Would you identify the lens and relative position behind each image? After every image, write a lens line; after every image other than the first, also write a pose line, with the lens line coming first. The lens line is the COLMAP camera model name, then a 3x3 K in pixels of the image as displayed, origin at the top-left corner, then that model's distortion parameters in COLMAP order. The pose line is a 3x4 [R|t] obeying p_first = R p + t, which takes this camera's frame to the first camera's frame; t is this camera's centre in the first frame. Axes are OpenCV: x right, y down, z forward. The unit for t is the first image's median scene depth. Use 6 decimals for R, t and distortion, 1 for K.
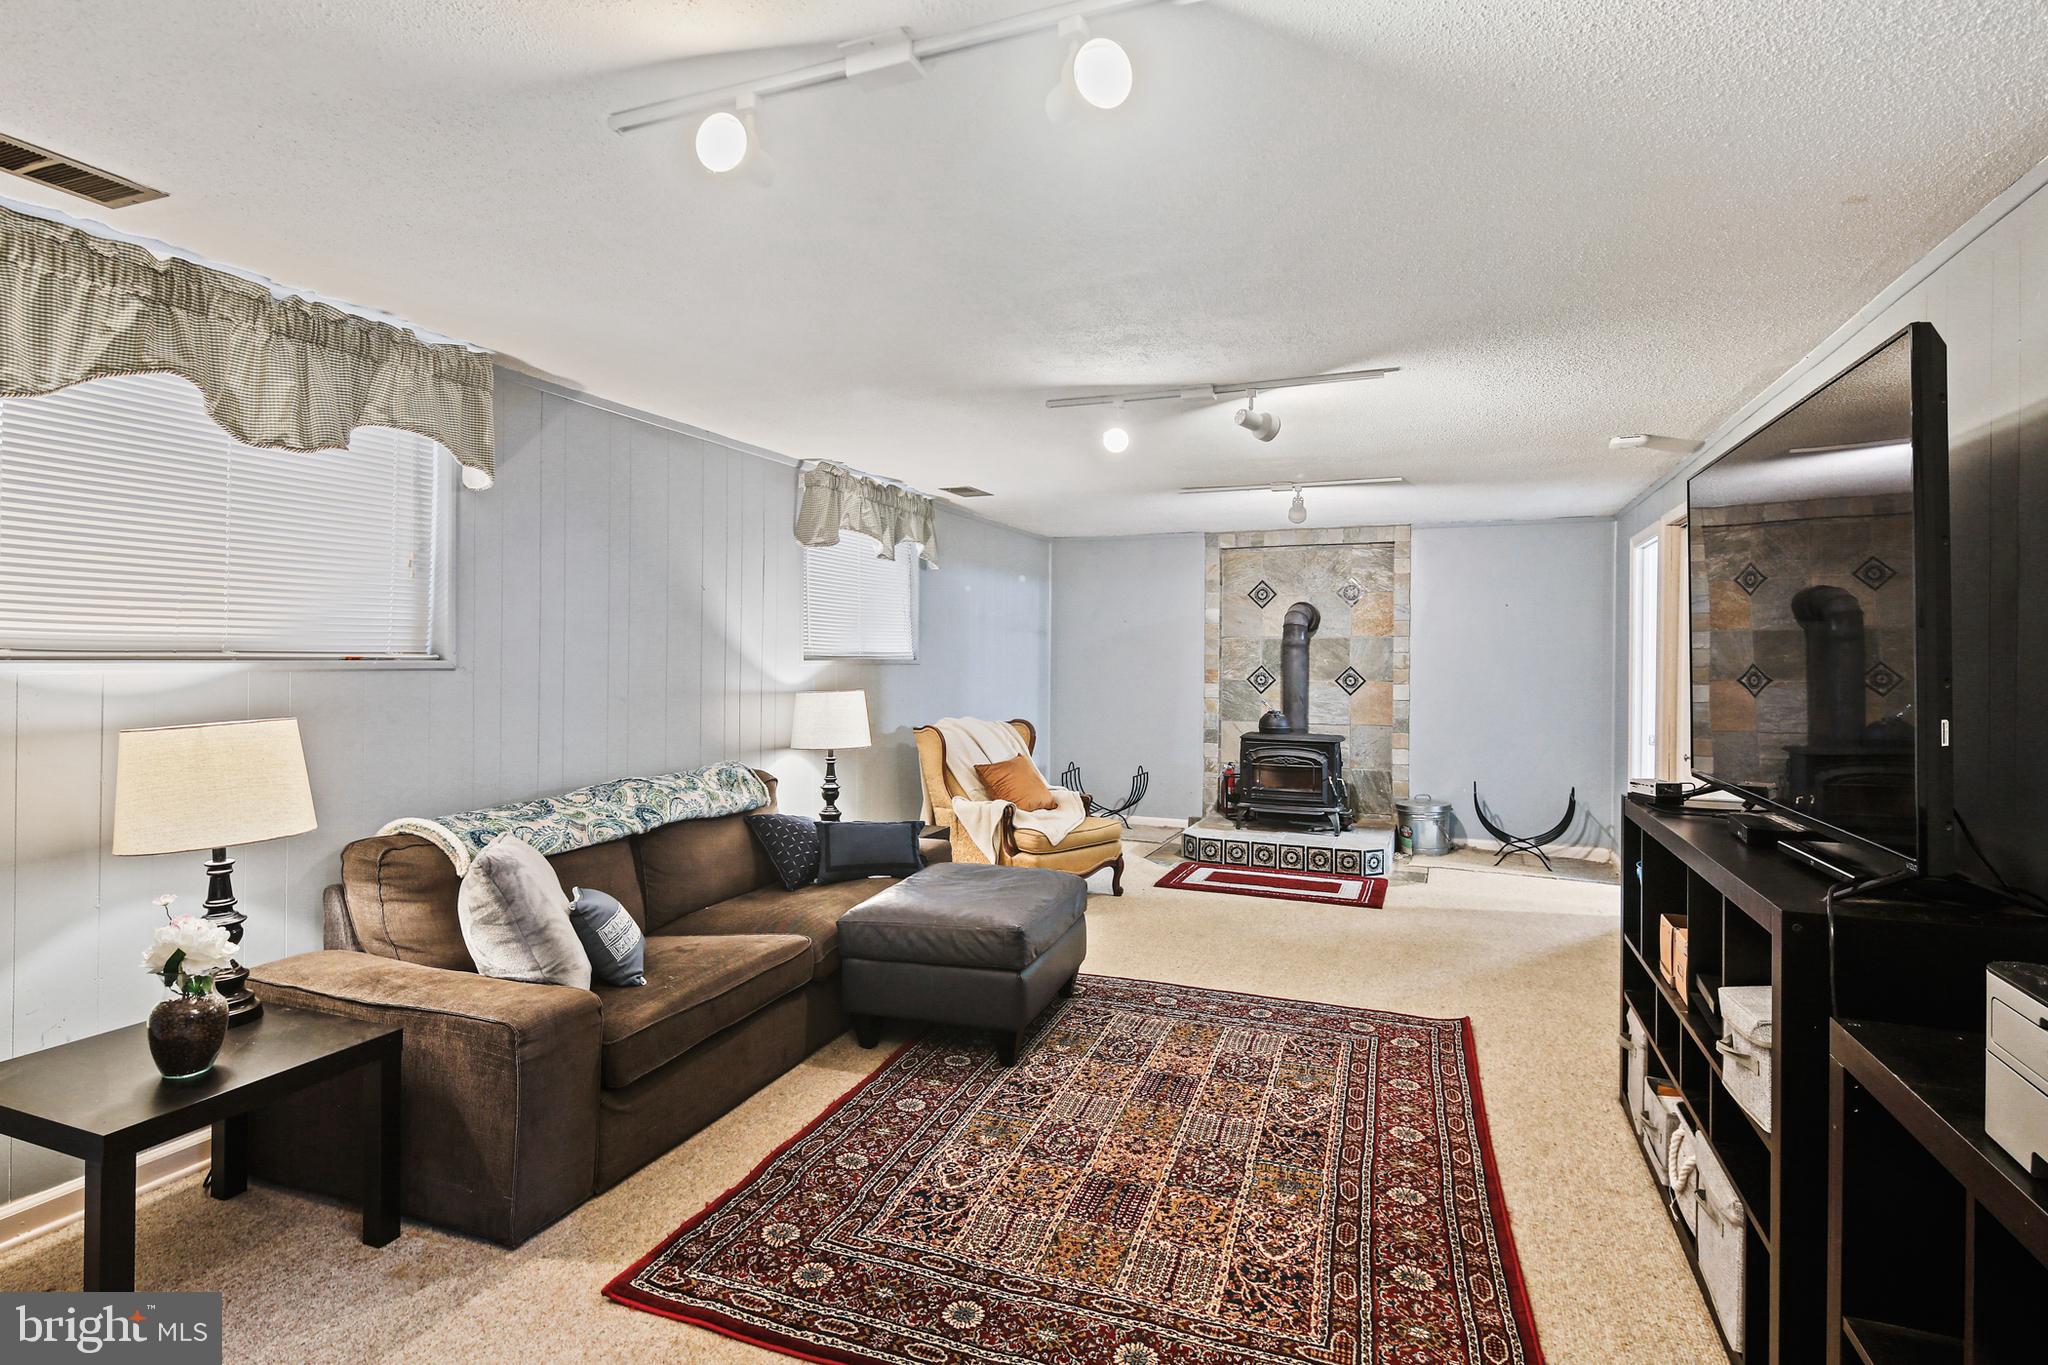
lens RADIAL K [[1024.7, 0, 983.5], [0, 1024.7, 676.7], [0, 0, 1]] dist [0.003178, -0.000083]
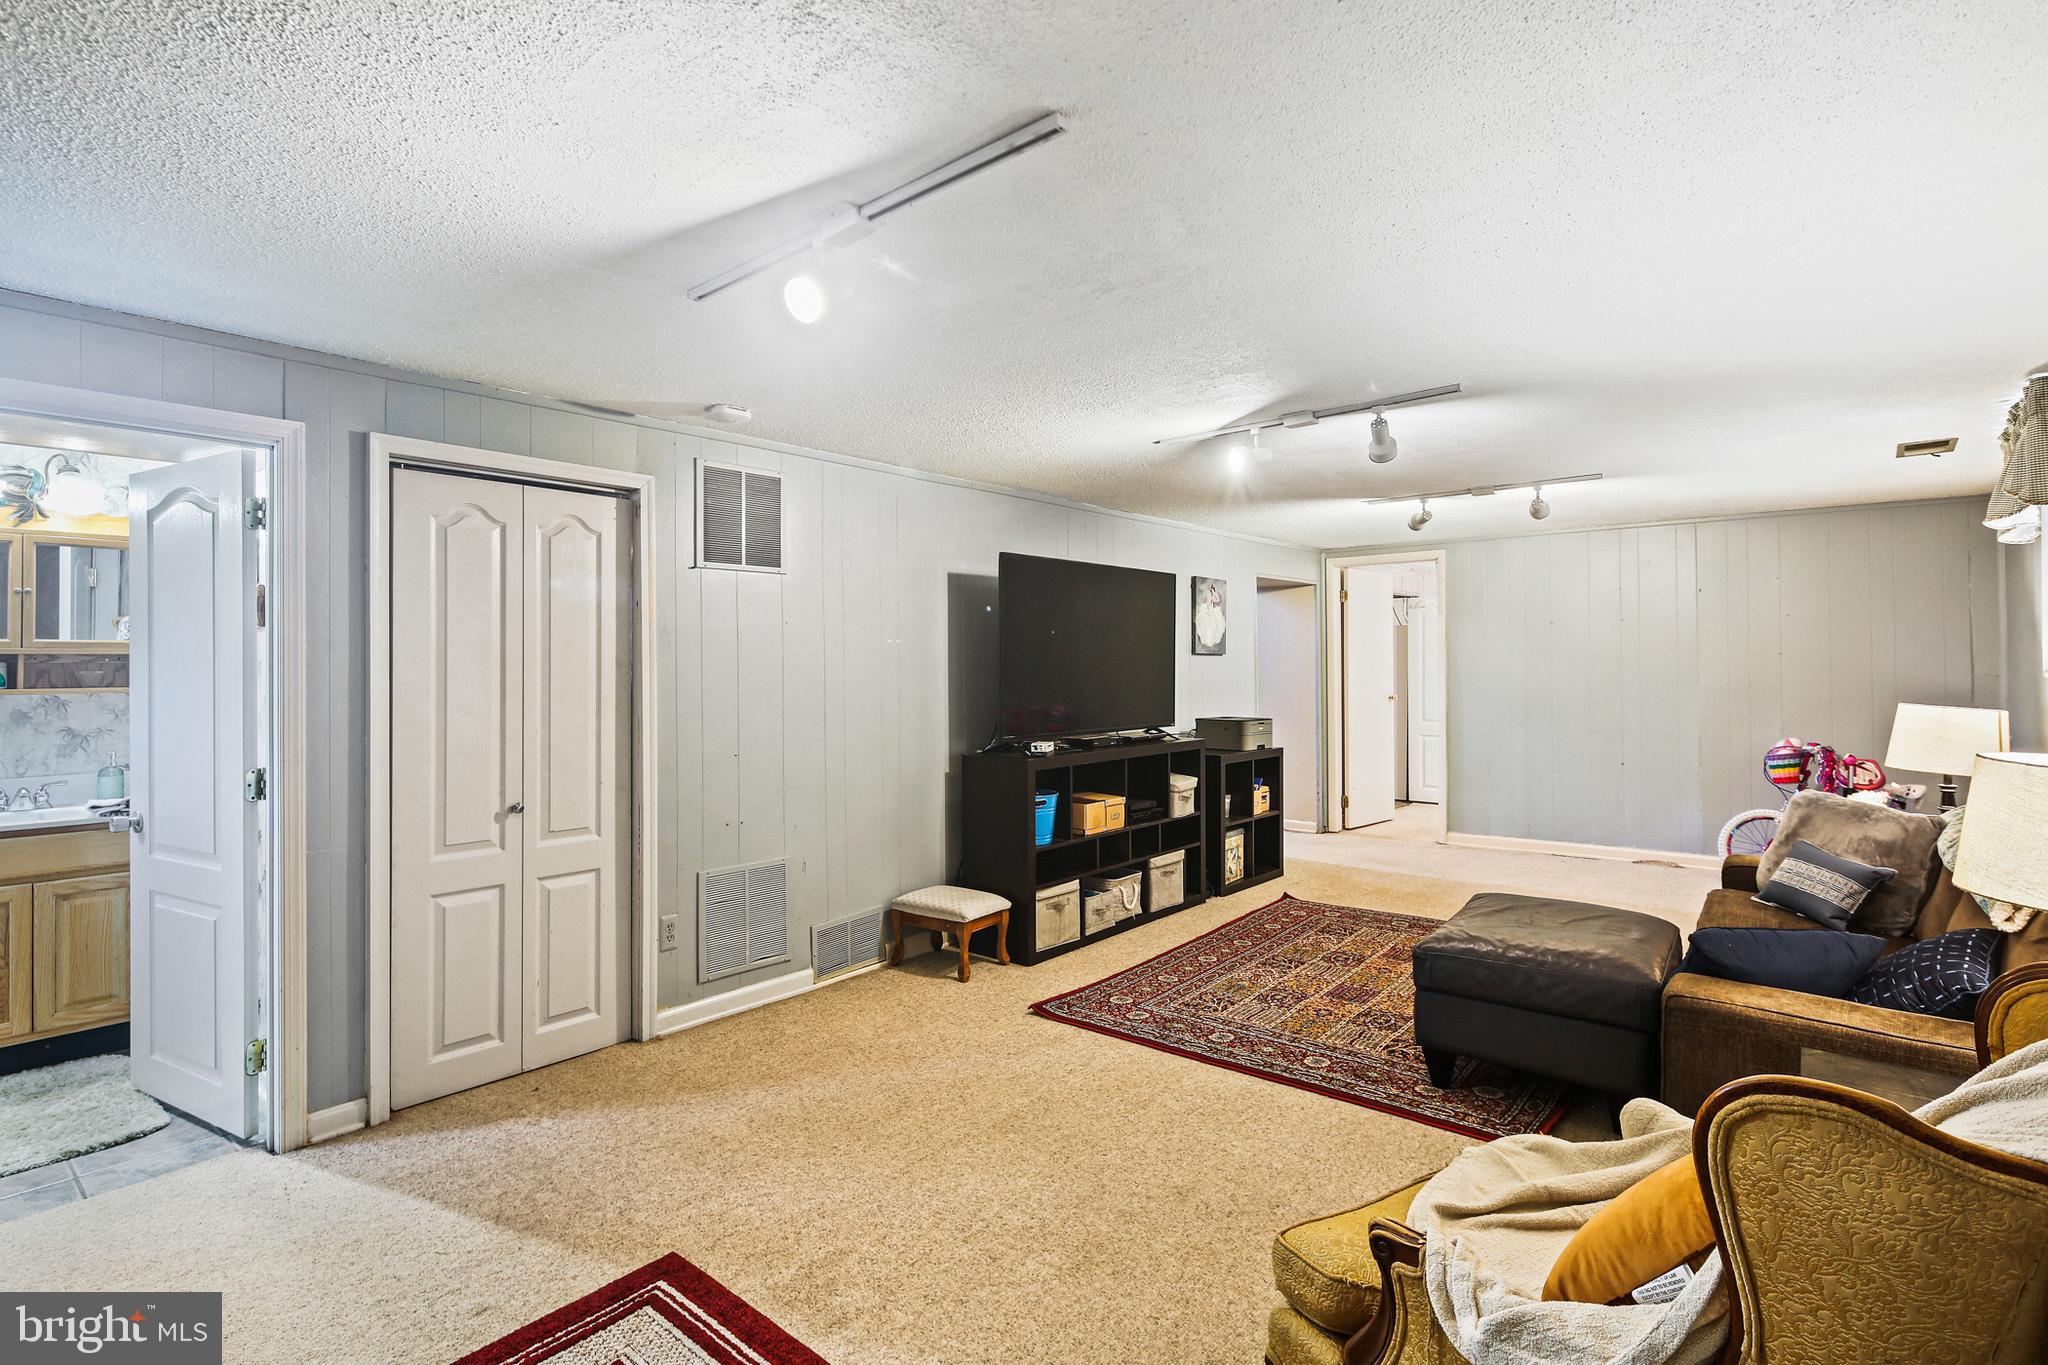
lens RADIAL K [[1010.0, 0, 1019.0], [0, 1010.0, 674.0], [0, 0, 1]] dist [0.003533, -0.000175]
pose [[-0.959380, -0.003328, 0.282099, 0.187762], [0.005153, 0.999557, 0.029317, -0.042196], [-0.282071, 0.029580, -0.958937, 1.973609]]
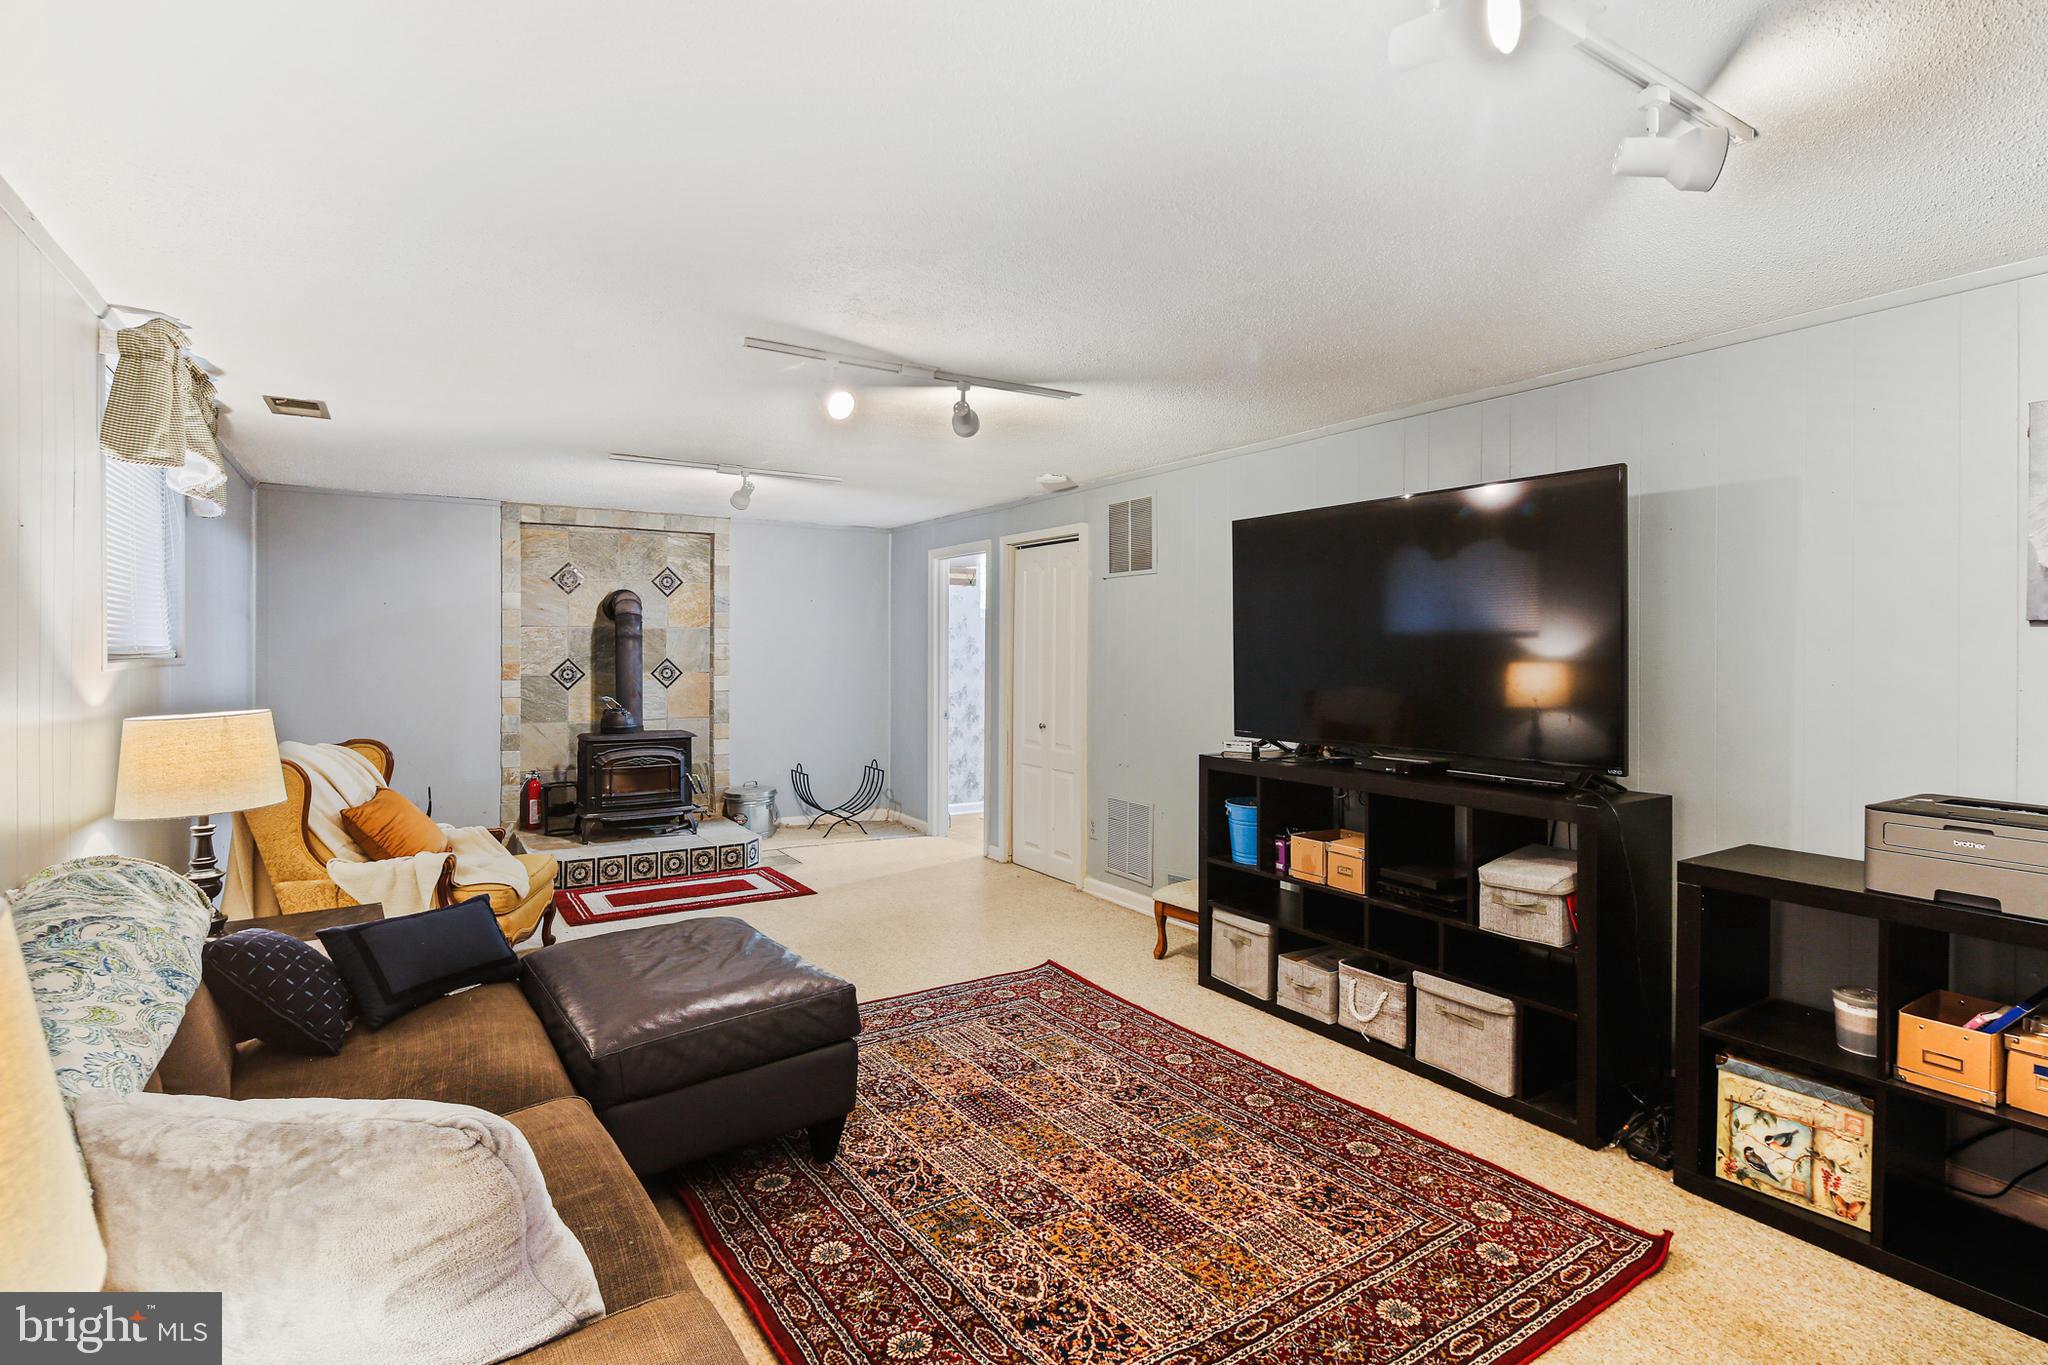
lens RADIAL K [[1010.0, 0, 1019.0], [0, 1010.0, 674.0], [0, 0, 1]] dist [0.003533, -0.000175]
pose [[0.566628, -0.026458, 0.823549, -0.476831], [0.018363, 0.999642, 0.019481, -0.015429], [-0.823769, 0.004084, 0.566911, 0.372681]]
